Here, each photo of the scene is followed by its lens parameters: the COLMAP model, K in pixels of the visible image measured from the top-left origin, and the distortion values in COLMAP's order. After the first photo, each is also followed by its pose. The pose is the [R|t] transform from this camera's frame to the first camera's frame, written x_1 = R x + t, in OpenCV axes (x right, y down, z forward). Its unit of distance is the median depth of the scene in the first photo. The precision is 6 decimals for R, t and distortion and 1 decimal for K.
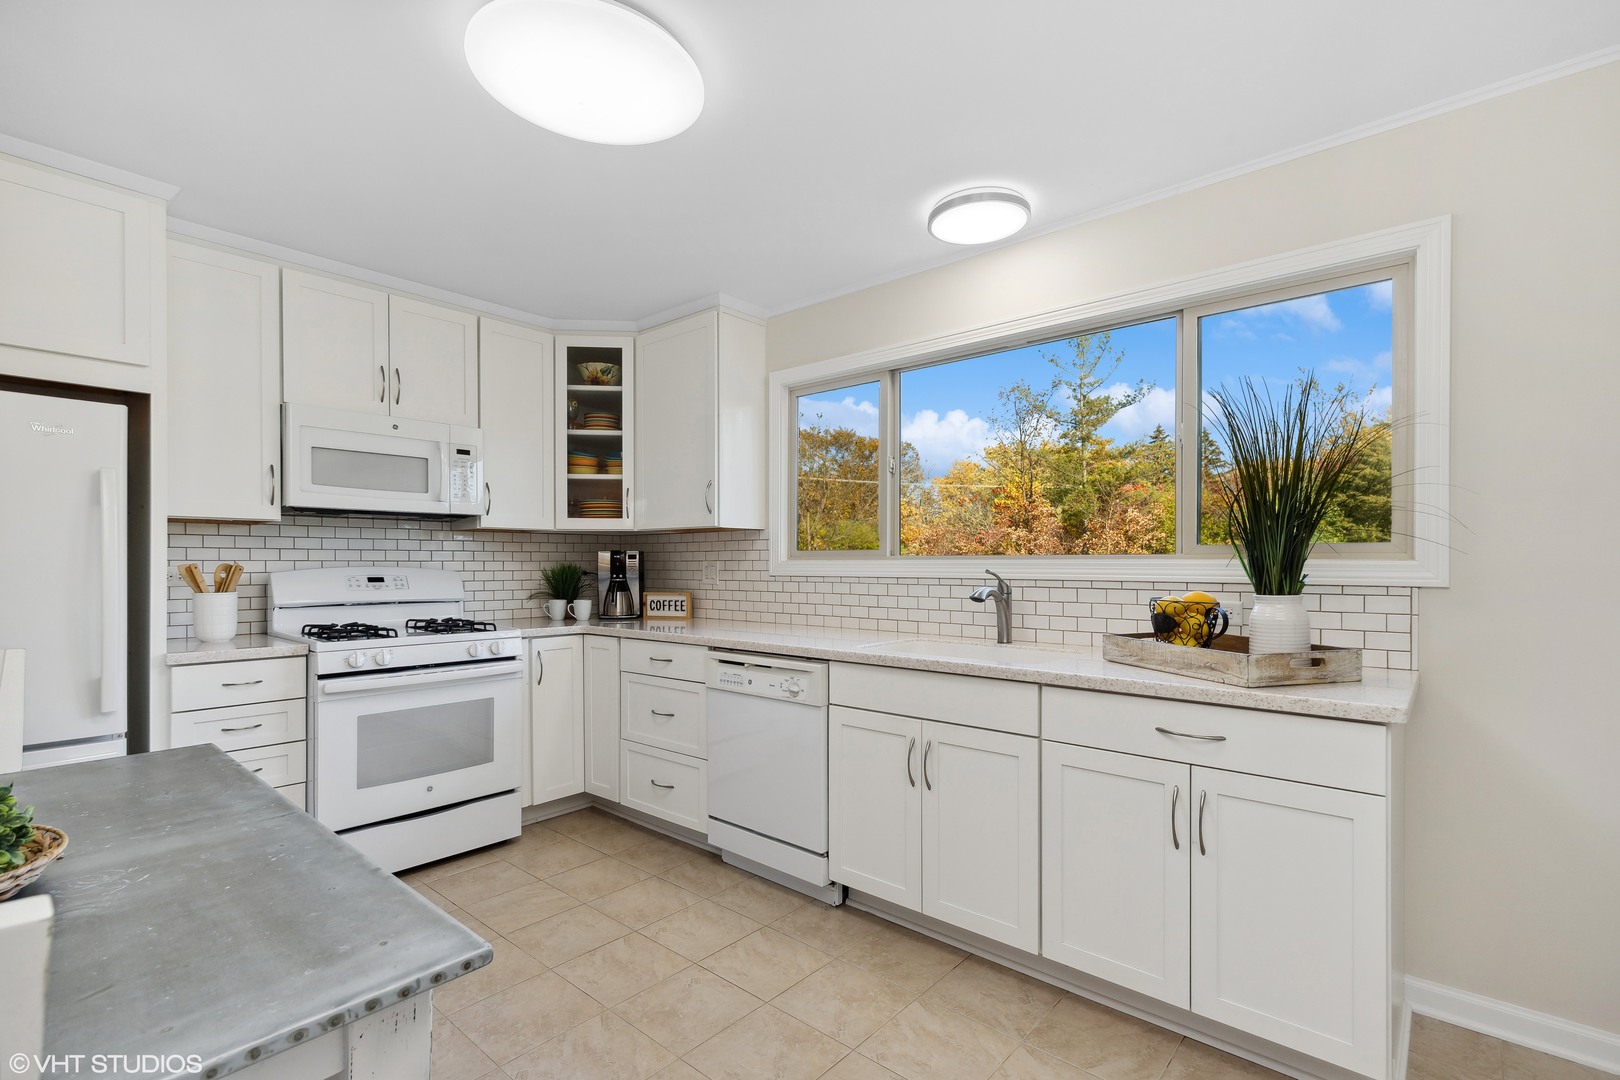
lens RADIAL K [[734.9, 0, 810.3], [0, 734.9, 566.1], [0, 0, 1]] dist [0.002497, 0.000121]
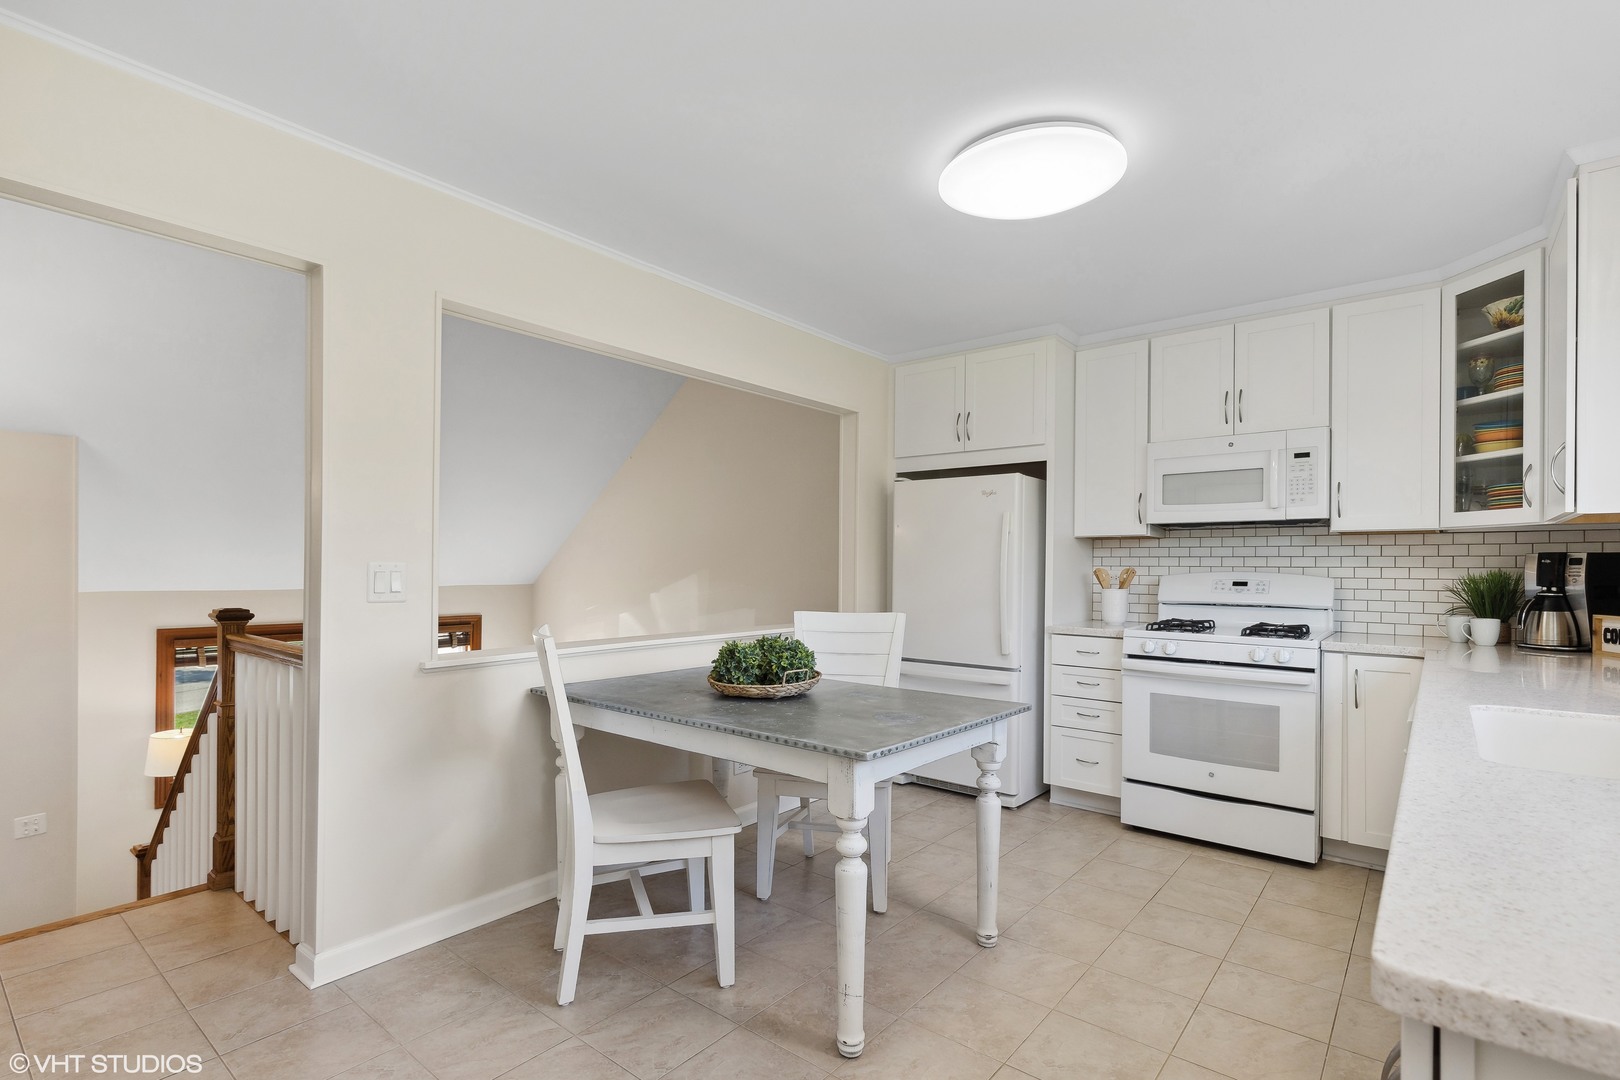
lens RADIAL K [[766.4, 0, 810.3], [0, 766.4, 566.6], [0, 0, 1]] dist [0.000377, -0.000355]
pose [[0.025774, -0.002798, -0.999664, 0.529107], [-0.013042, 0.999910, -0.003135, 0.004676], [0.999583, 0.013119, 0.025735, 0.324080]]
